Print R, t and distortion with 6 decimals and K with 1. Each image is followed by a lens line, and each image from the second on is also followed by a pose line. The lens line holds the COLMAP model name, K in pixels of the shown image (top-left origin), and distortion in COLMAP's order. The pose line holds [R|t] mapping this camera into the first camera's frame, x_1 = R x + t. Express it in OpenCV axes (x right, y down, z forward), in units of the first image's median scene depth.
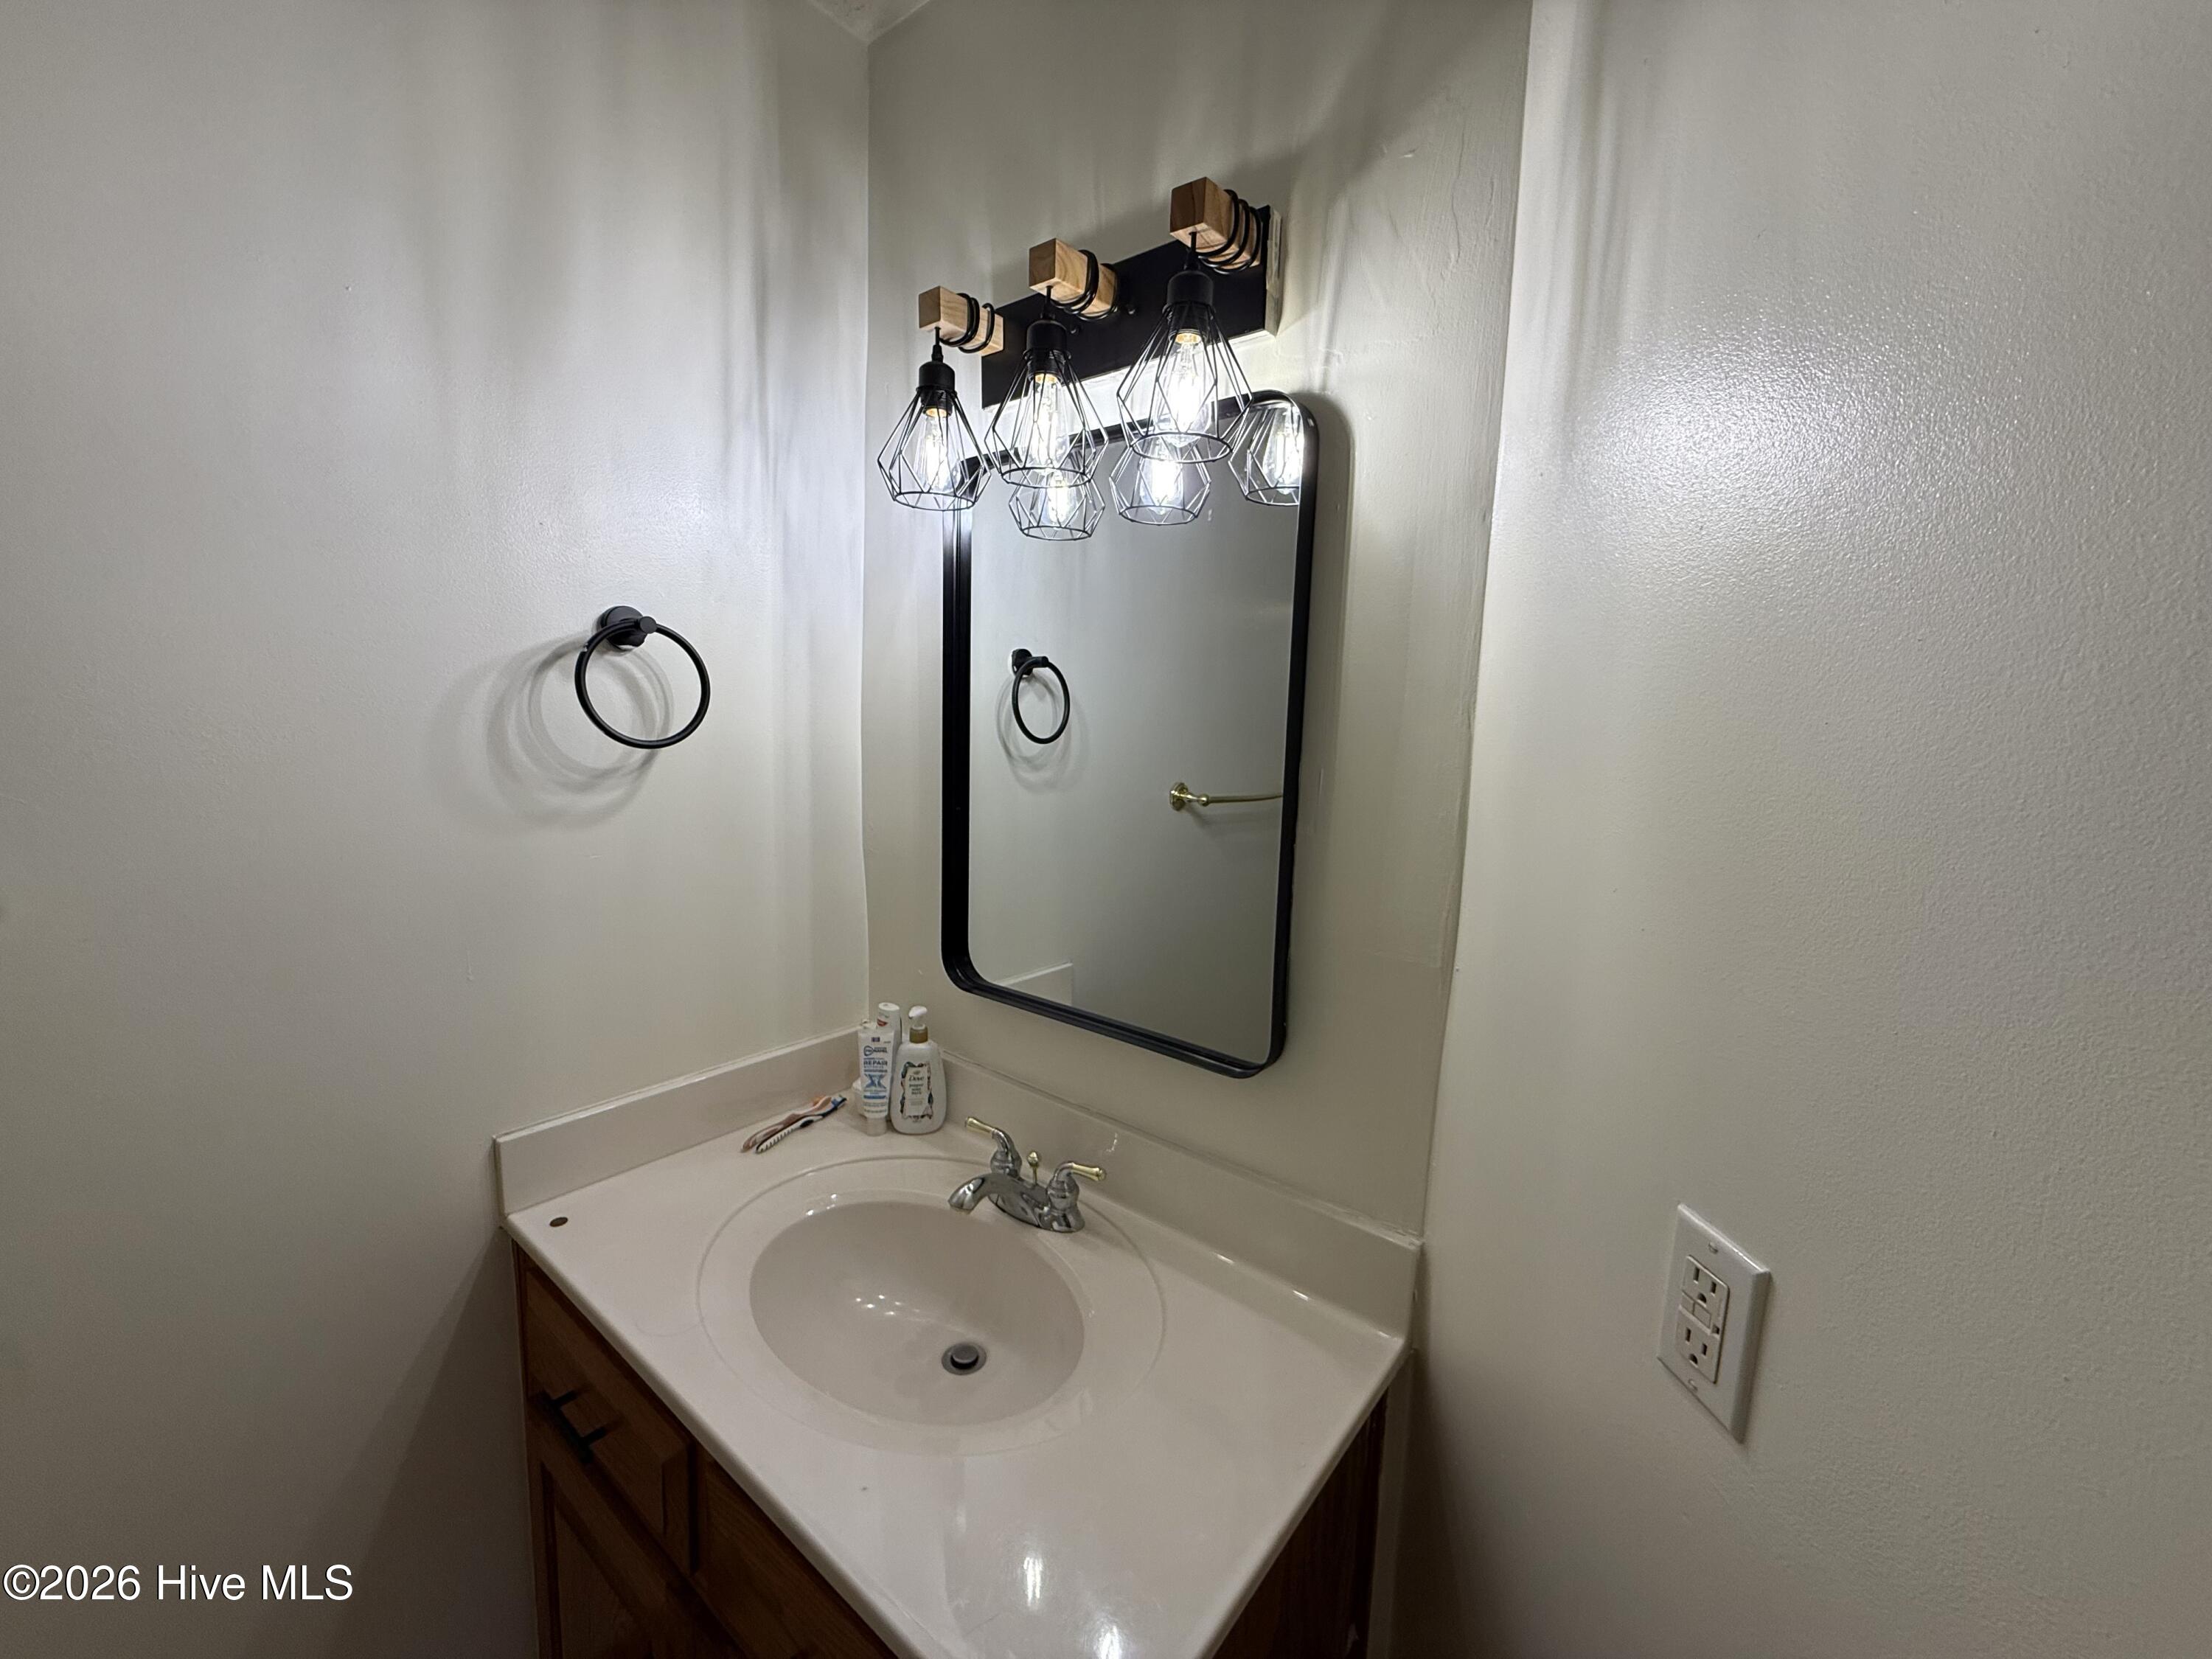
lens RADIAL K [[880.1, 0, 1098.7], [0, 880.1, 830.4], [0, 0, 1]] dist [0.000027, 0.000000]
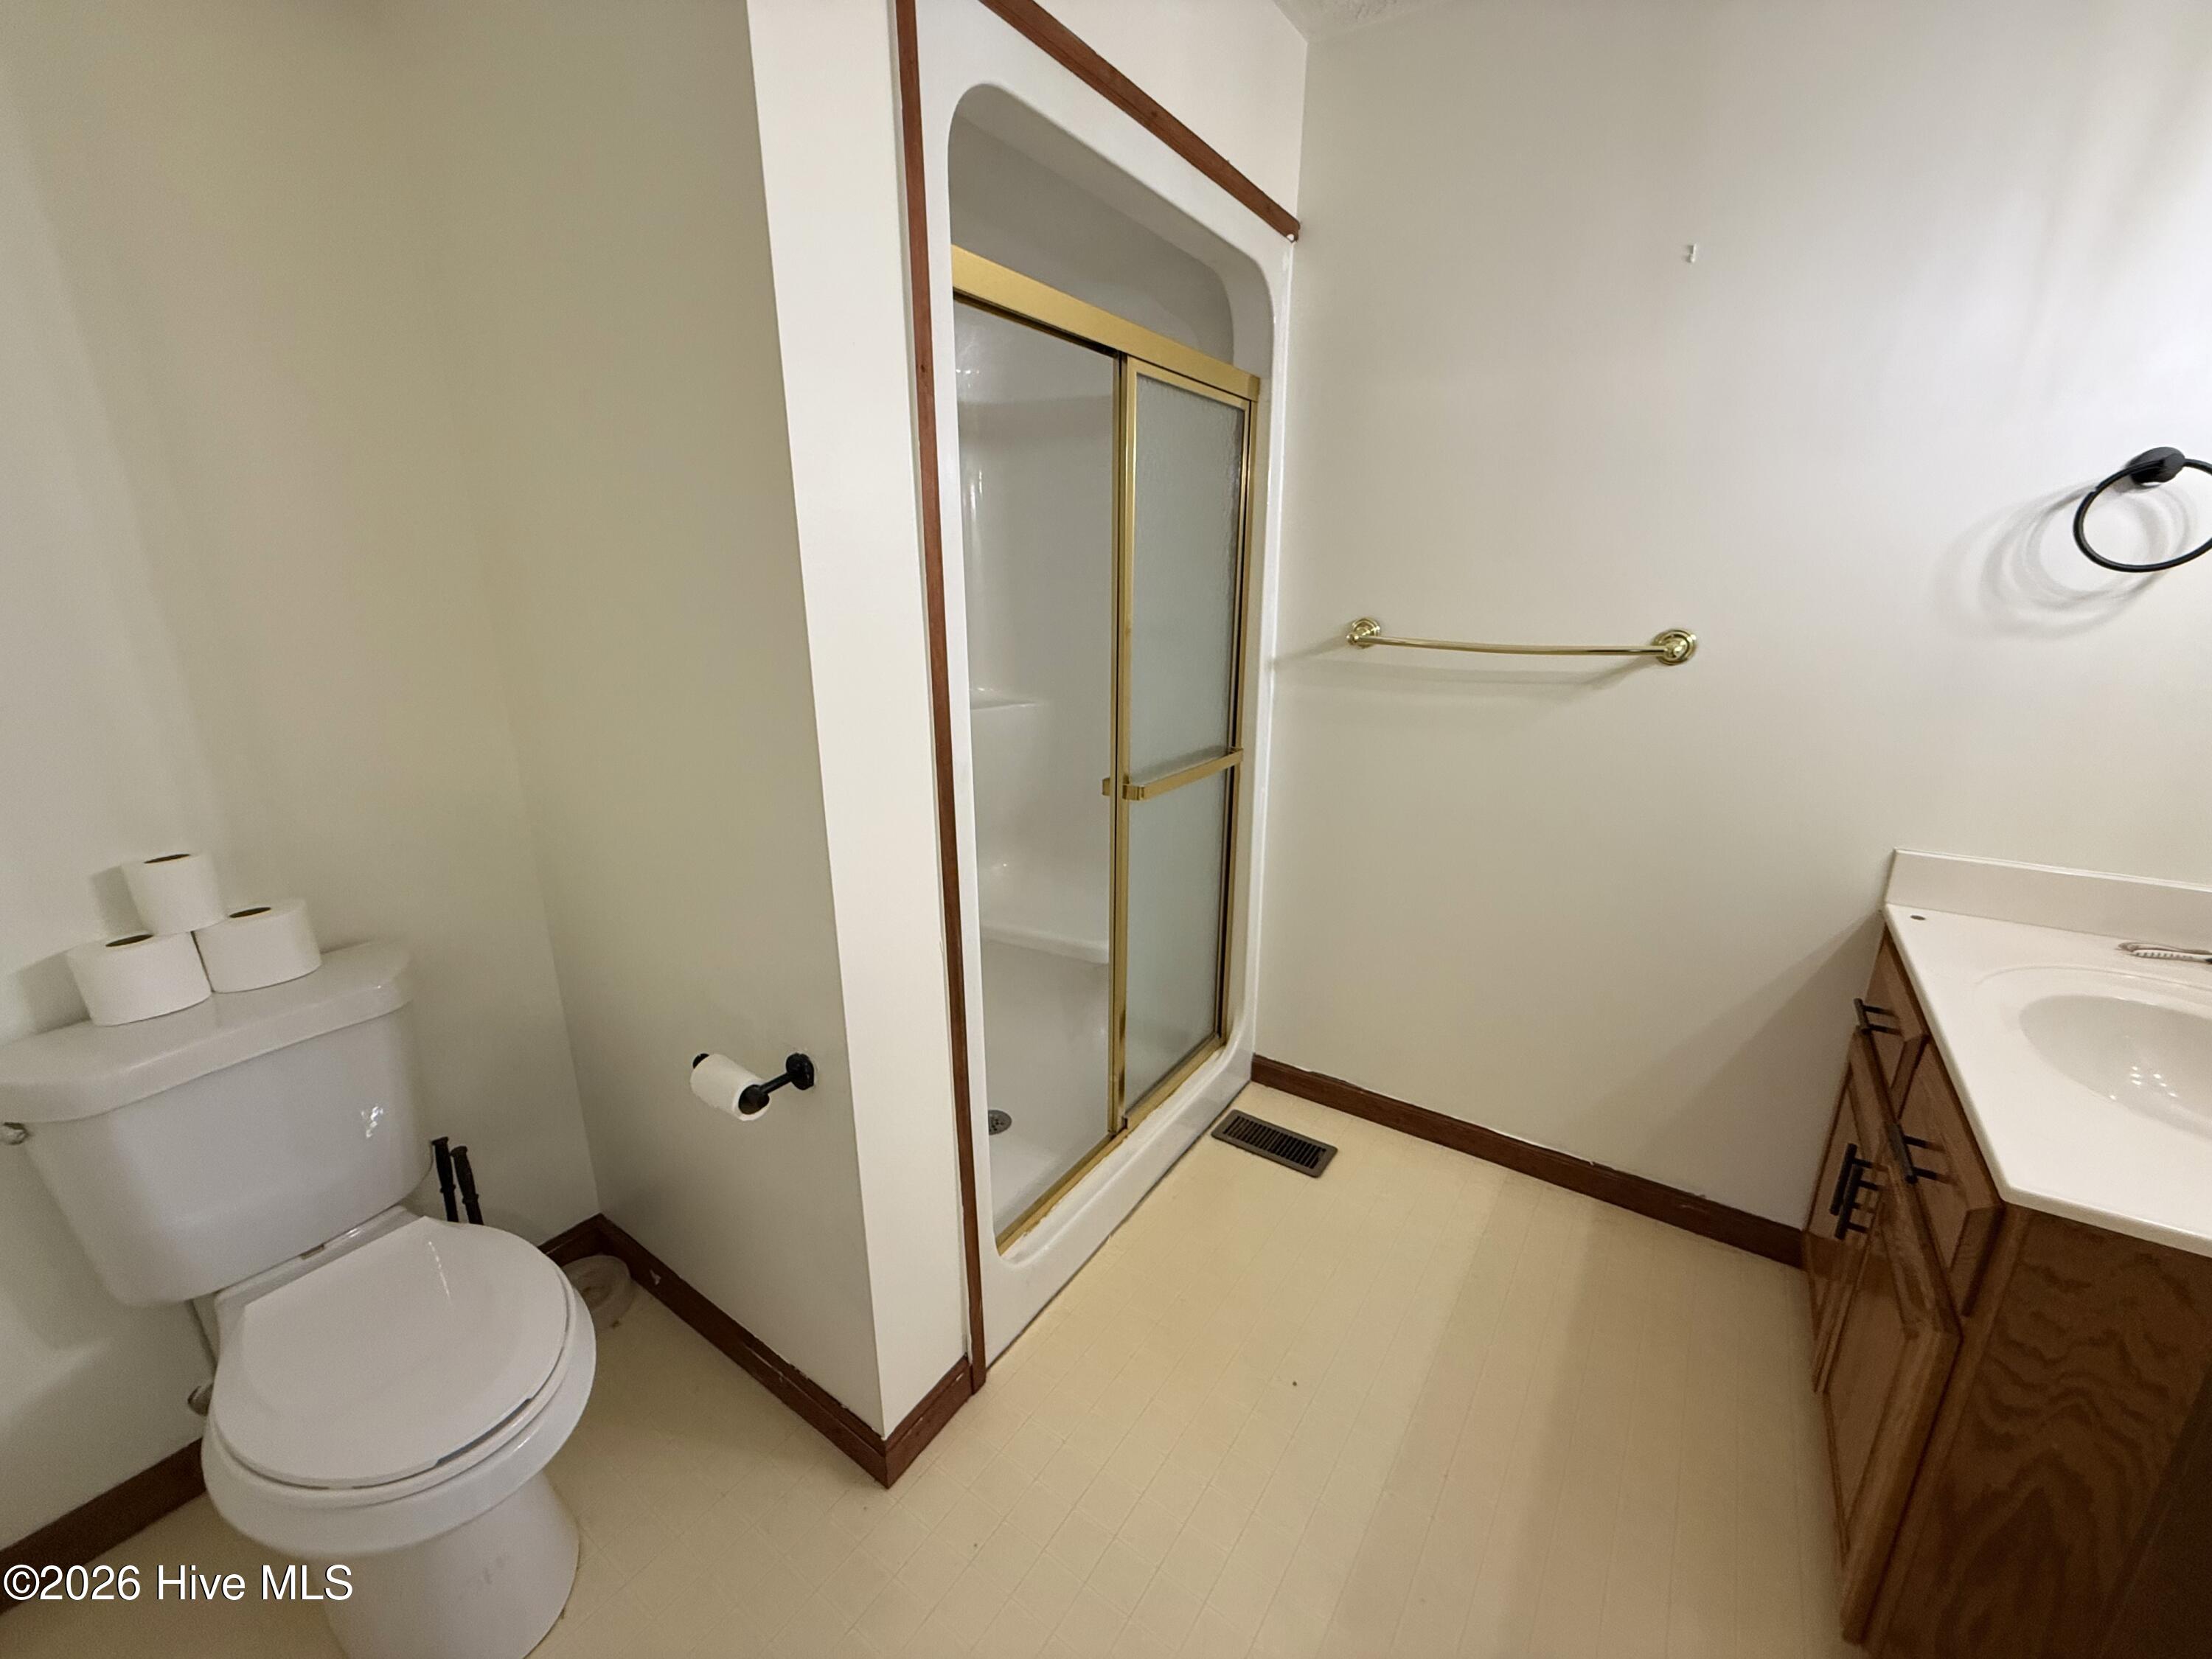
lens RADIAL K [[880.1, 0, 1098.7], [0, 880.1, 830.4], [0, 0, 1]] dist [0.000027, 0.000000]
pose [[0.068025, 0.248418, -0.966261, 0.612249], [-0.121416, 0.963367, 0.239126, 0.125014], [0.990268, 0.101053, 0.095695, -0.443623]]
